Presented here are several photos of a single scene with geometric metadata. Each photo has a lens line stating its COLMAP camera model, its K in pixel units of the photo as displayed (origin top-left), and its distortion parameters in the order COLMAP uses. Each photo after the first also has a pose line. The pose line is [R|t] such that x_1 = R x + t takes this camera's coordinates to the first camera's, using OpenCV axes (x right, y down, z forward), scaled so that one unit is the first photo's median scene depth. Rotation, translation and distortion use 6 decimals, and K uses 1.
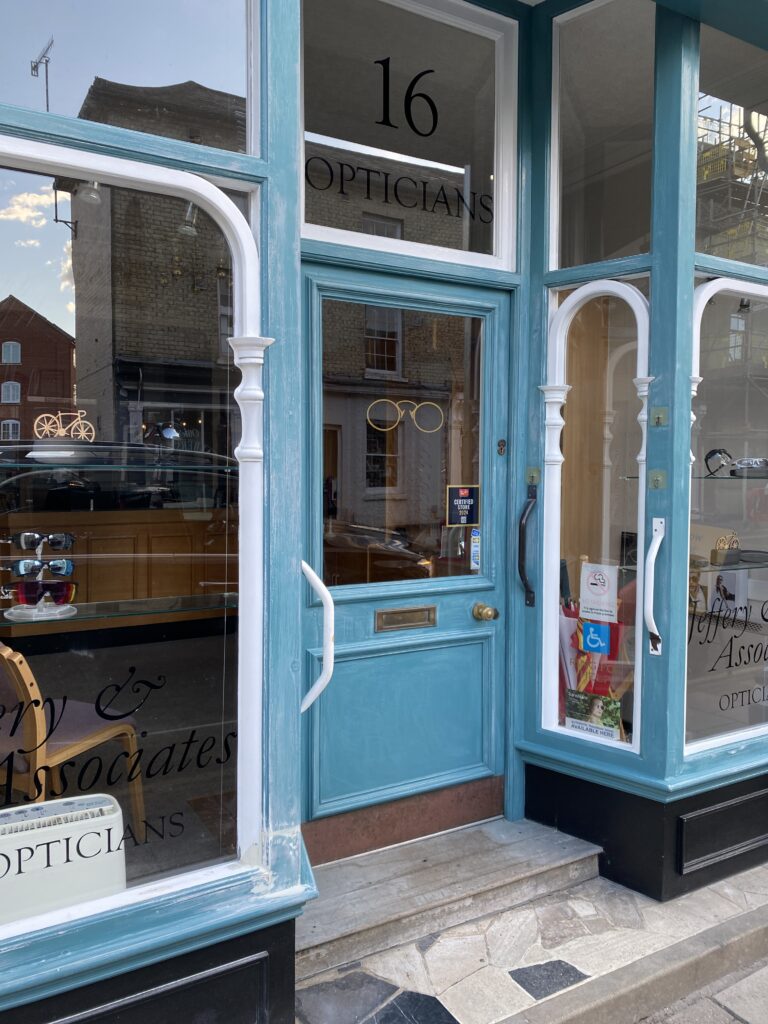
lens RADIAL K [[794.5, 0, 386.7], [0, 794.5, 501.6], [0, 0, 1]] dist [0.026163, -0.018581]
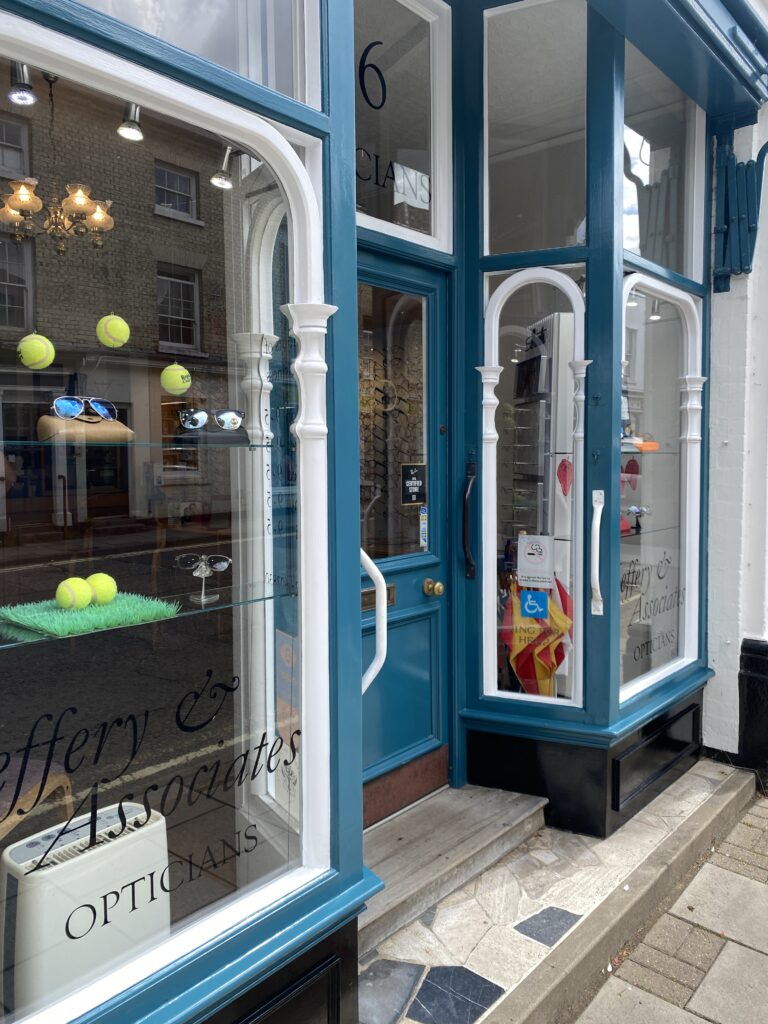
lens RADIAL K [[794.5, 0, 397.7], [0, 794.5, 495.9], [0, 0, 1]] dist [0.026163, -0.018581]
pose [[0.941297, -0.028608, 0.336365, -0.309894], [0.023564, 0.999540, 0.019070, 0.000835], [-0.336756, -0.010024, 0.941538, 0.070123]]
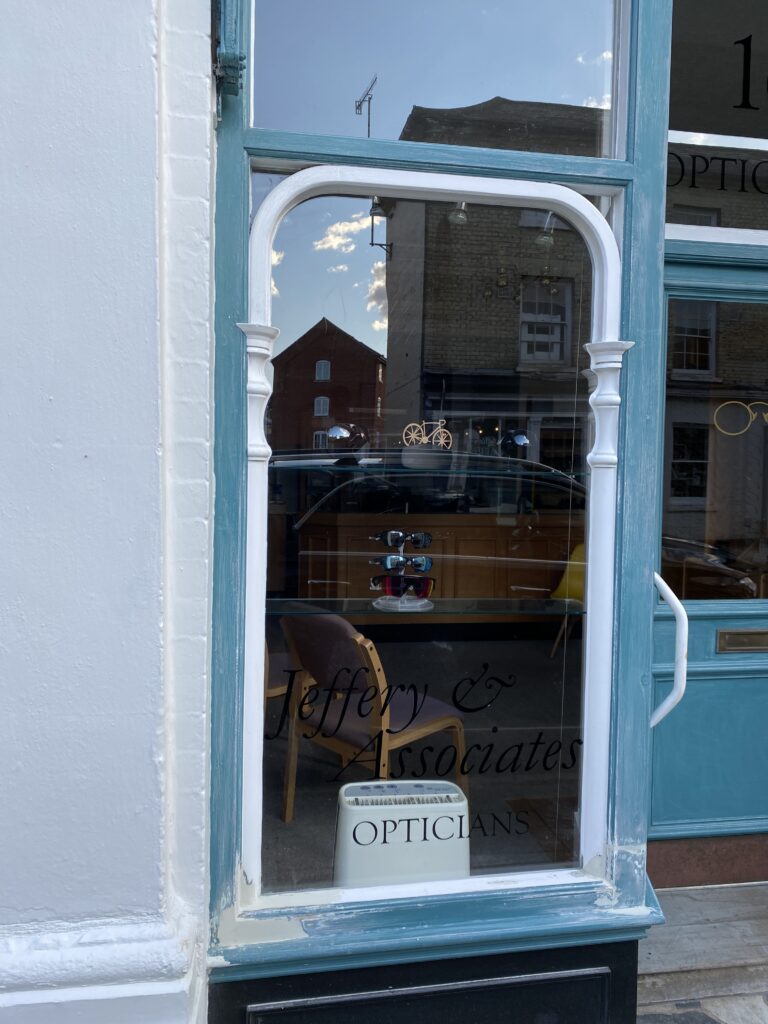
lens RADIAL K [[794.5, 0, 382.6], [0, 794.5, 500.9], [0, 0, 1]] dist [0.026163, -0.018581]
pose [[0.936780, 0.024472, -0.349062, -0.065353], [-0.027820, 0.999602, -0.004581, 0.002630], [0.348811, 0.014002, 0.937089, -0.018838]]
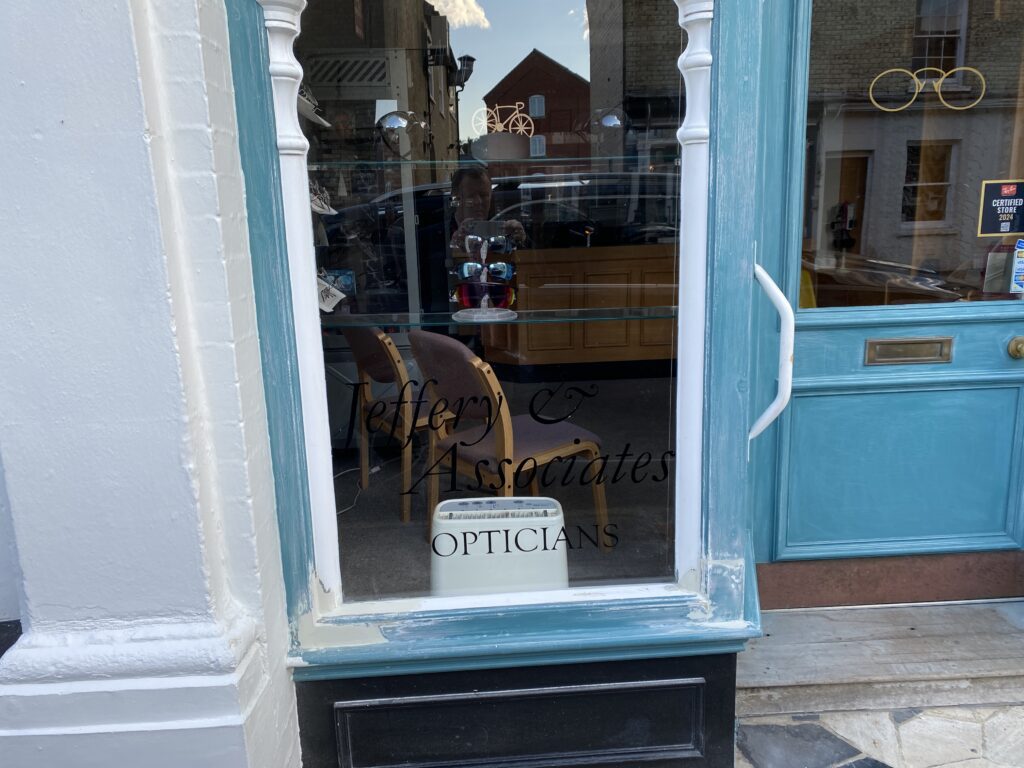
lens RADIAL K [[794.5, 0, 515.6], [0, 794.5, 391.5], [0, 0, 1]] dist [0.026163, -0.018581]
pose [[0.886496, 0.063460, -0.458363, 0.052673], [0.016114, 0.985717, 0.167637, 0.050911], [0.462455, -0.155995, 0.872812, 0.097739]]
